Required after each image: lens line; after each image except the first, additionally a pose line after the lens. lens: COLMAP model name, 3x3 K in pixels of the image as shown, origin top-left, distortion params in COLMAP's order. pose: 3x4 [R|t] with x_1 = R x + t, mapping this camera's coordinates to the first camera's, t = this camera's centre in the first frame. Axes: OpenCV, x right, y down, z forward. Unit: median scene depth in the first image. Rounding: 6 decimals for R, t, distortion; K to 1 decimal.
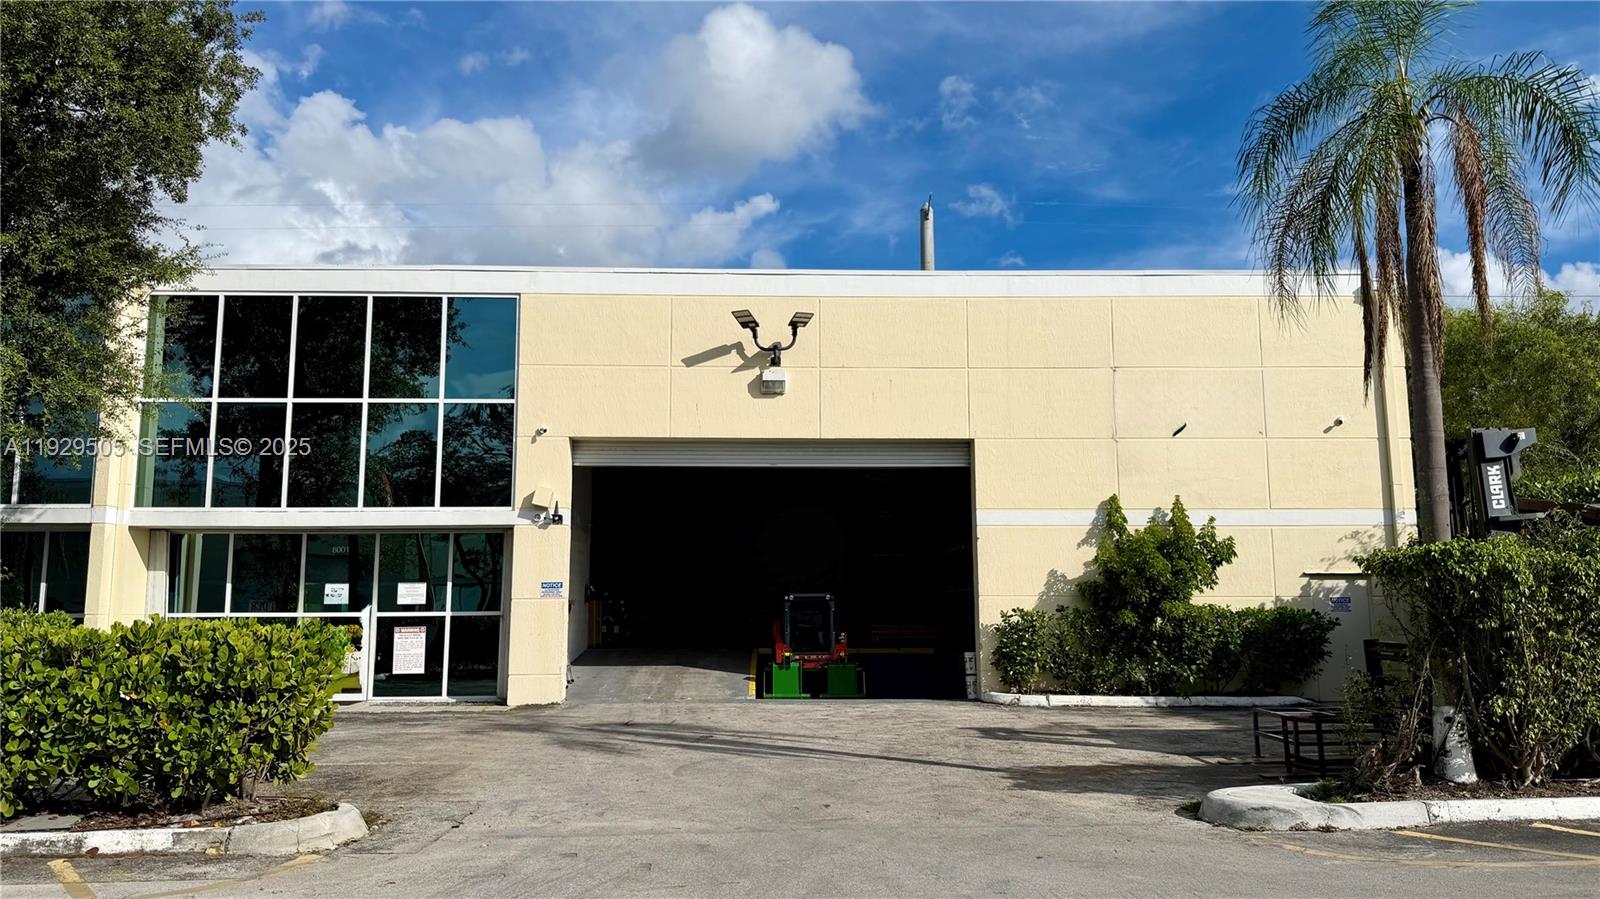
lens RADIAL K [[1107.5, 0, 795.1], [0, 1107.5, 467.7], [0, 0, 1]] dist [0.130721, -0.197315]
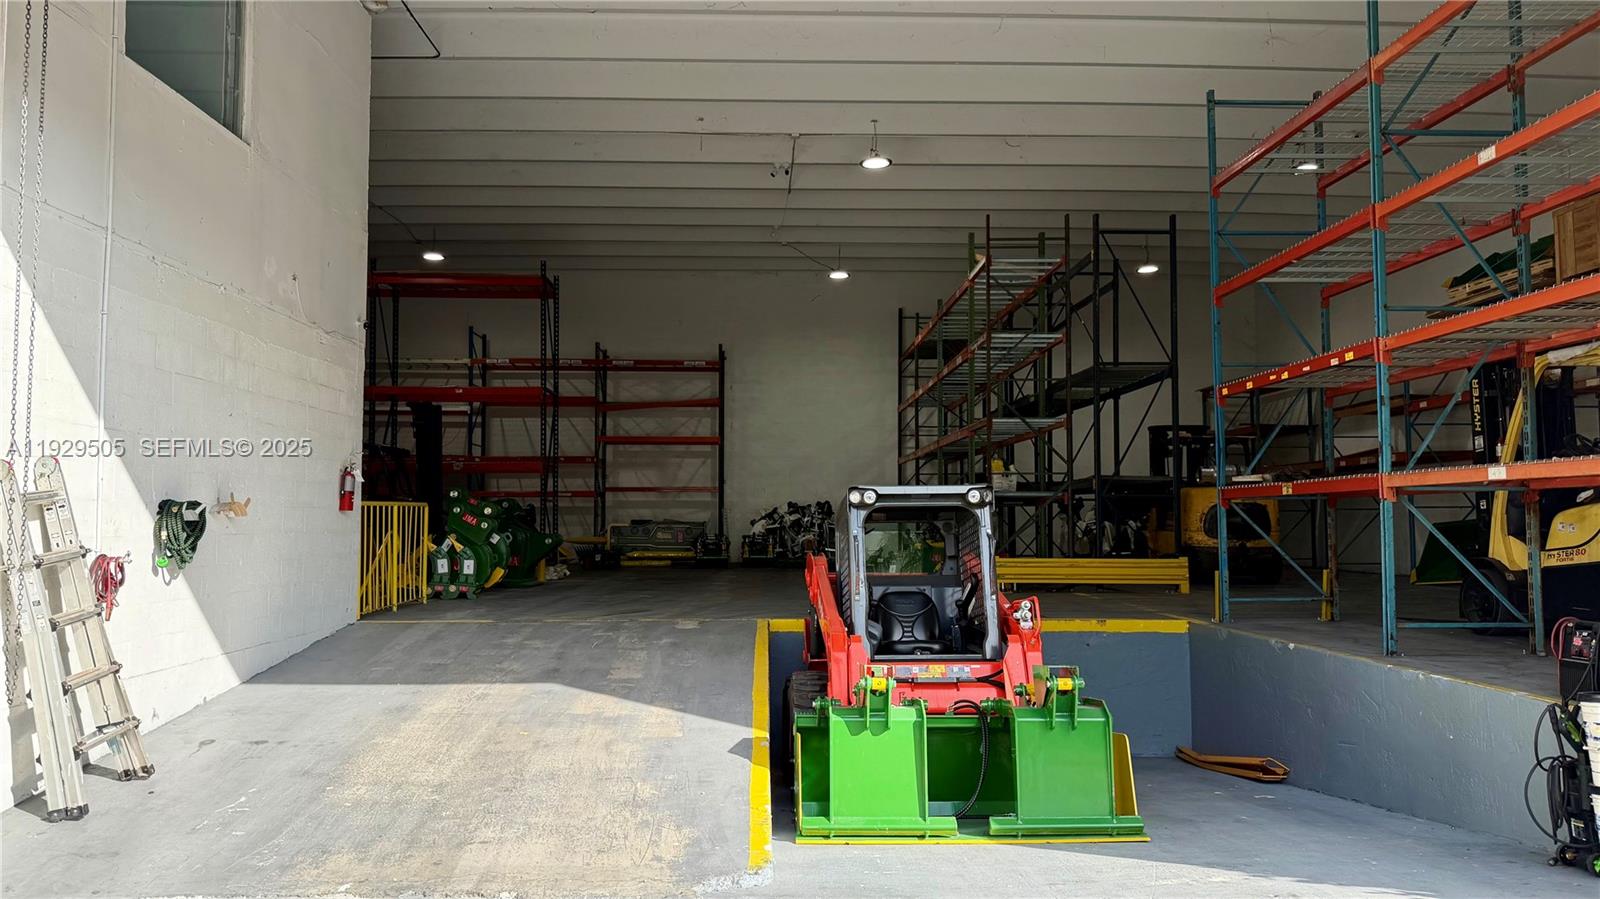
lens RADIAL K [[1107.5, 0, 795.1], [0, 1107.5, 467.7], [0, 0, 1]] dist [0.130721, -0.197315]
pose [[0.999985, 0.003101, 0.004470, -0.029726], [-0.003428, 0.997167, 0.075139, 0.086637], [-0.004224, -0.075153, 0.997163, 0.685723]]
